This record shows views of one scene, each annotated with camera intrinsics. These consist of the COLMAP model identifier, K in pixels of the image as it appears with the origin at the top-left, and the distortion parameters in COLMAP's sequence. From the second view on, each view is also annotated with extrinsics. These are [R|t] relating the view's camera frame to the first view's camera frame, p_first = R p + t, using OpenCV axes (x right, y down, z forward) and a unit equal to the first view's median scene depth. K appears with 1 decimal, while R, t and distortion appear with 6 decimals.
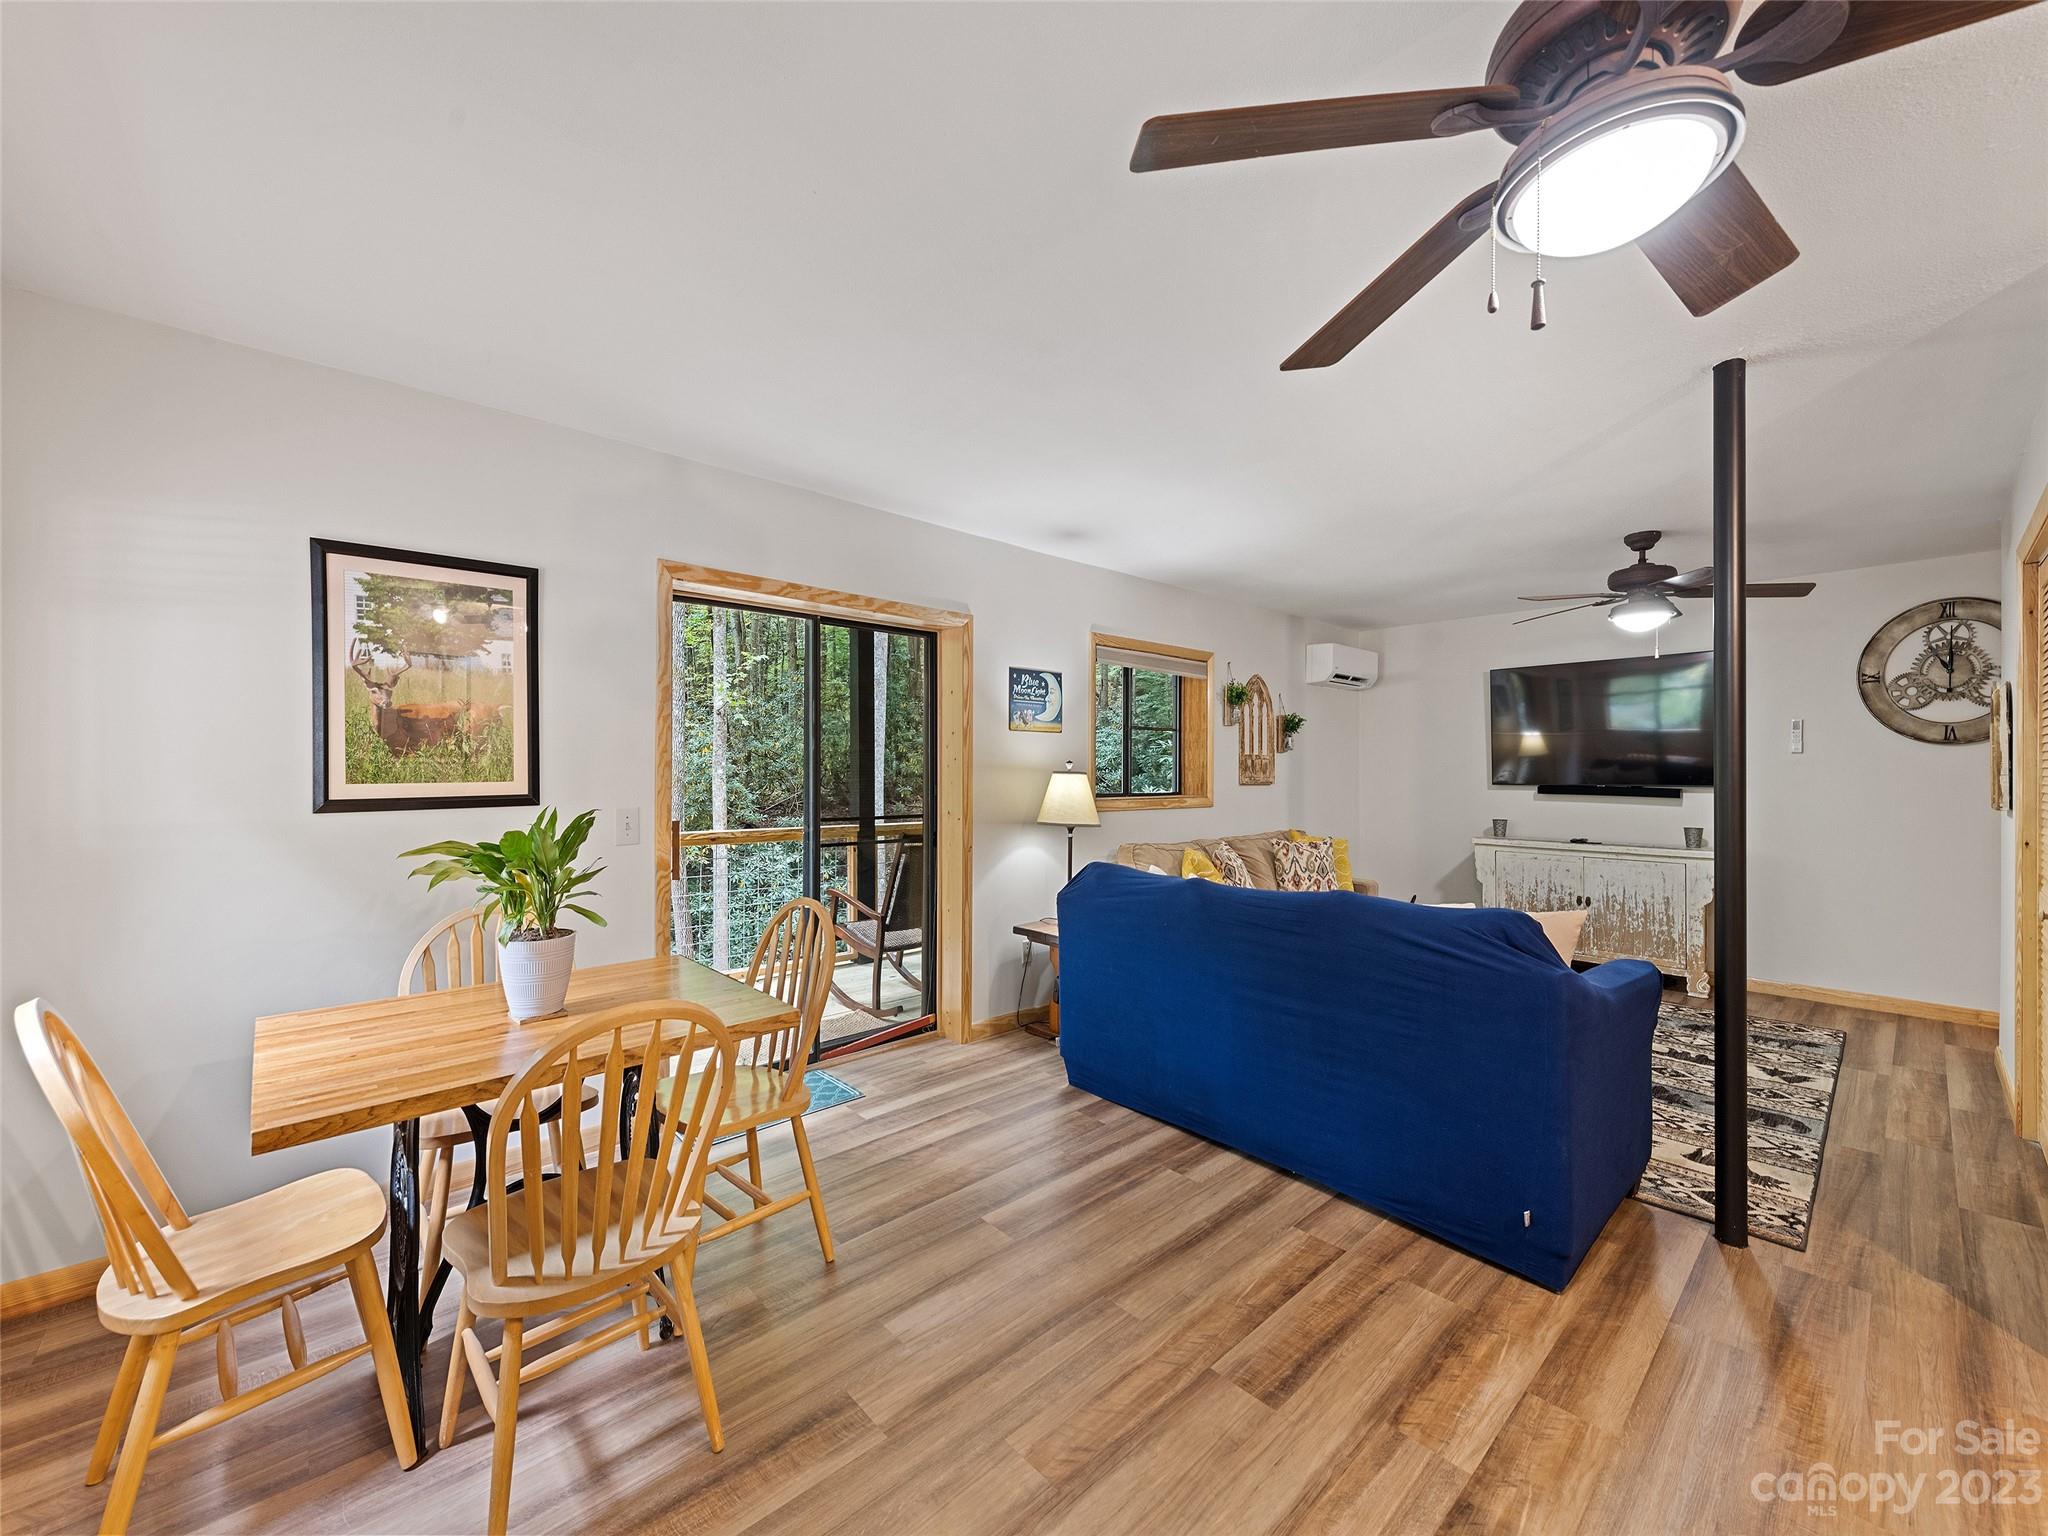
lens RADIAL K [[803.1, 0, 1011.7], [0, 803.1, 760.8], [0, 0, 1]] dist [0.009639, -0.001884]
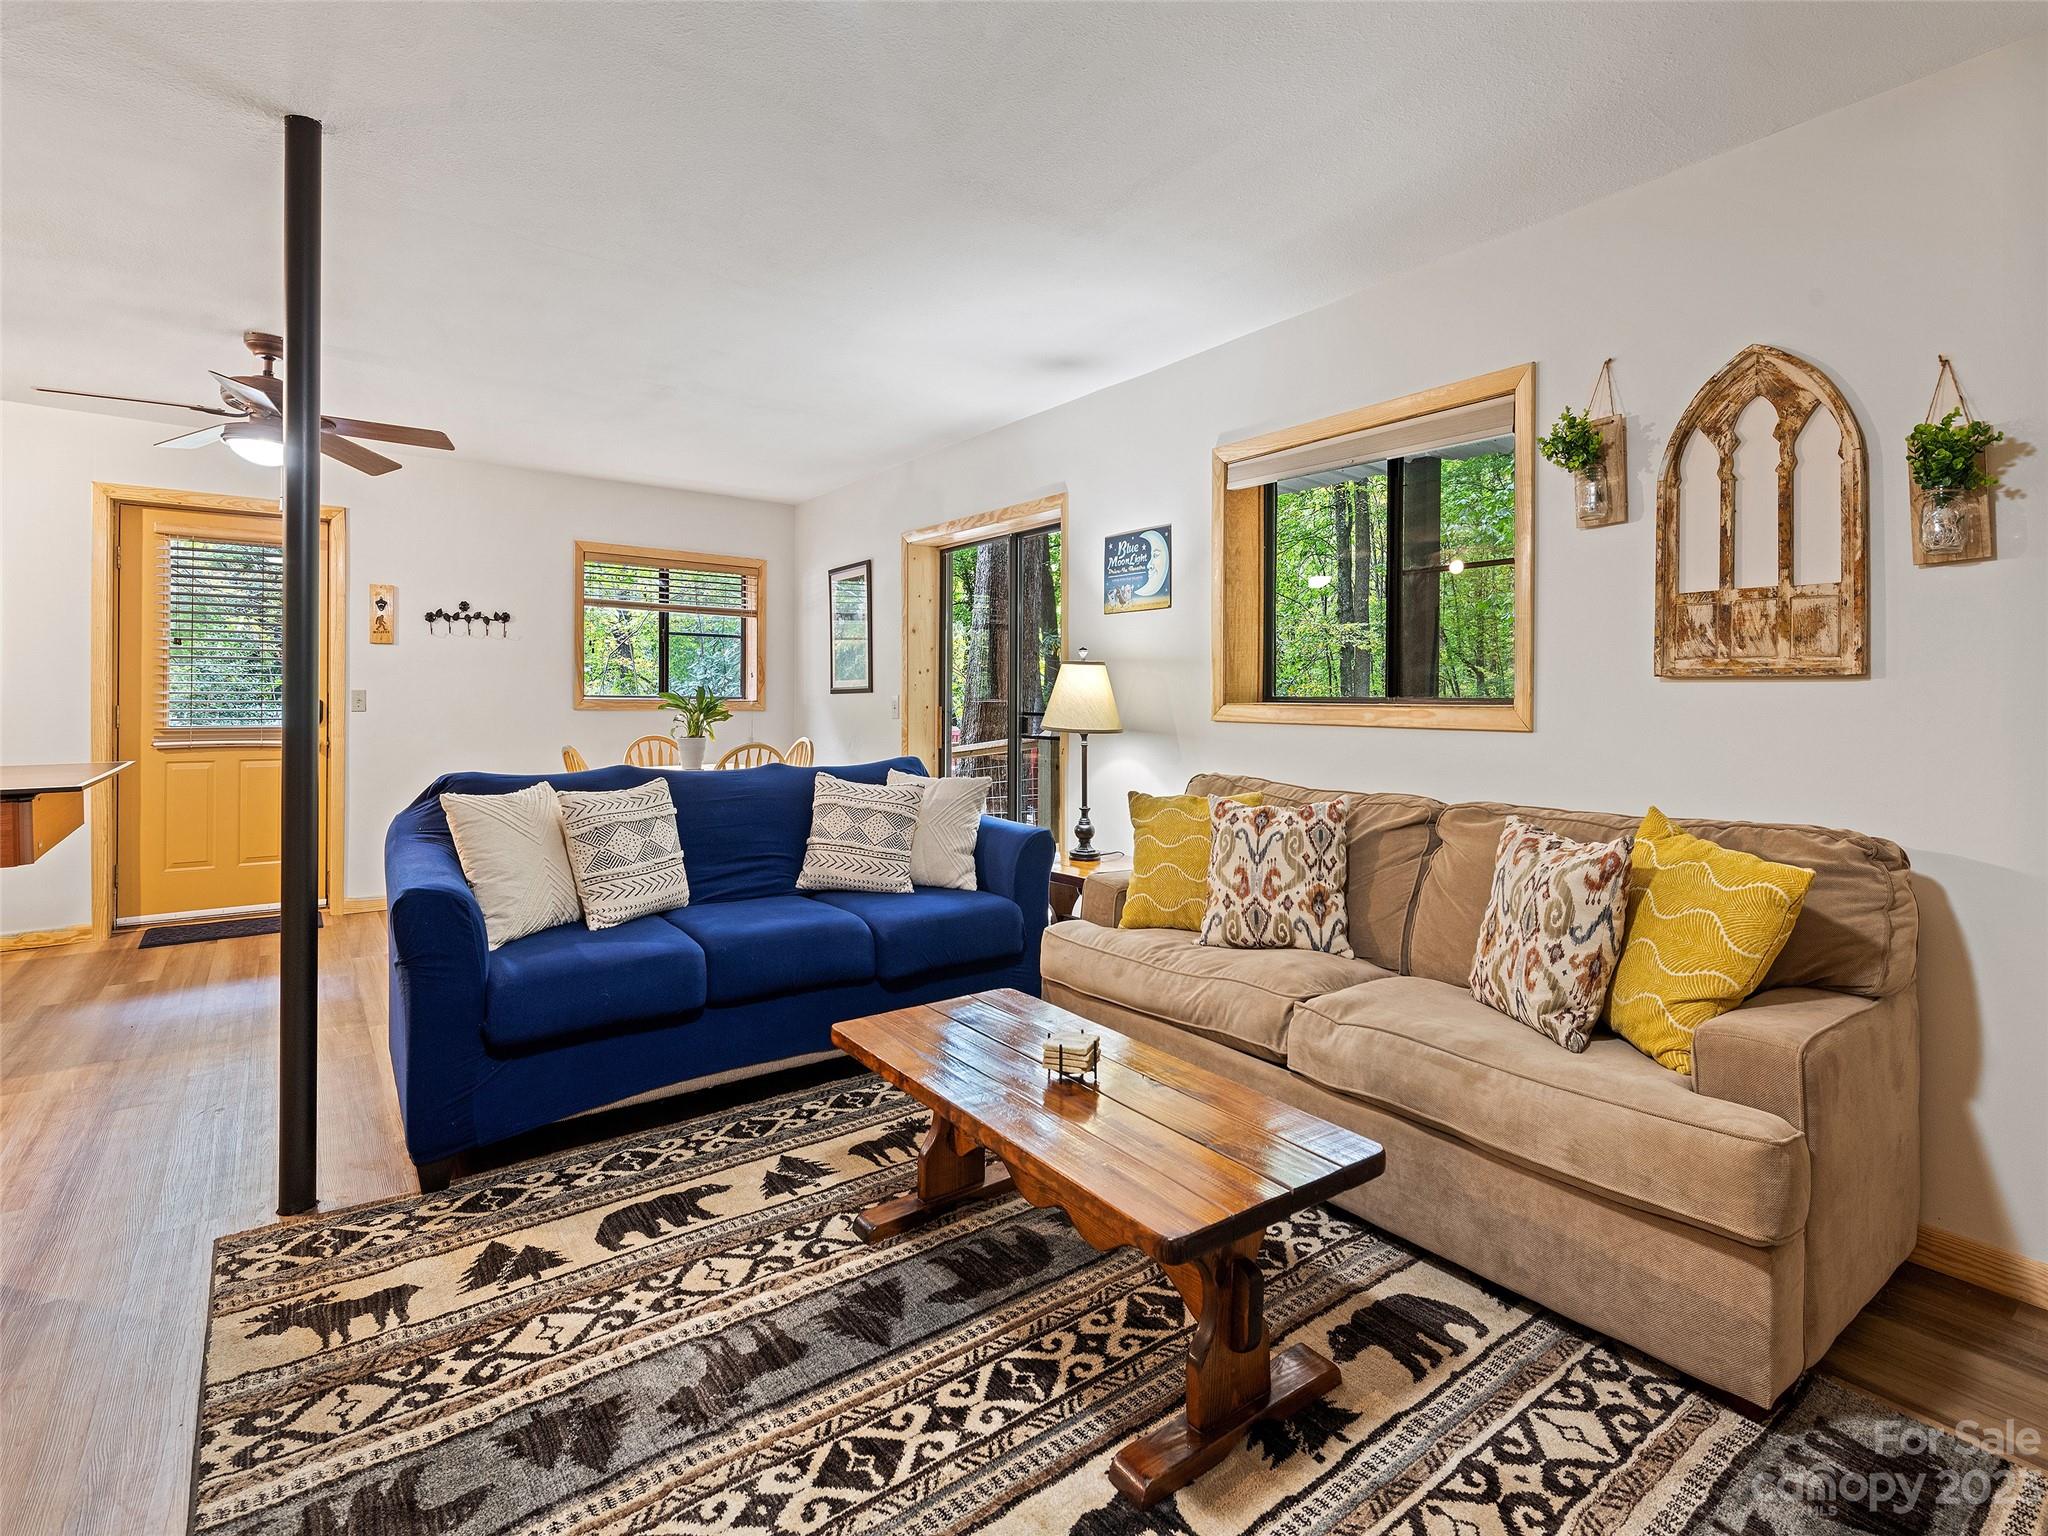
lens RADIAL K [[998.6, 0, 1027.3], [0, 998.6, 687.9], [0, 0, 1]] dist [0.034364, -0.002126]
pose [[-0.088755, -0.015957, -0.995926, 0.982594], [0.005171, 0.999851, -0.016481, 0.051974], [0.996040, -0.006612, -0.088659, 0.969016]]
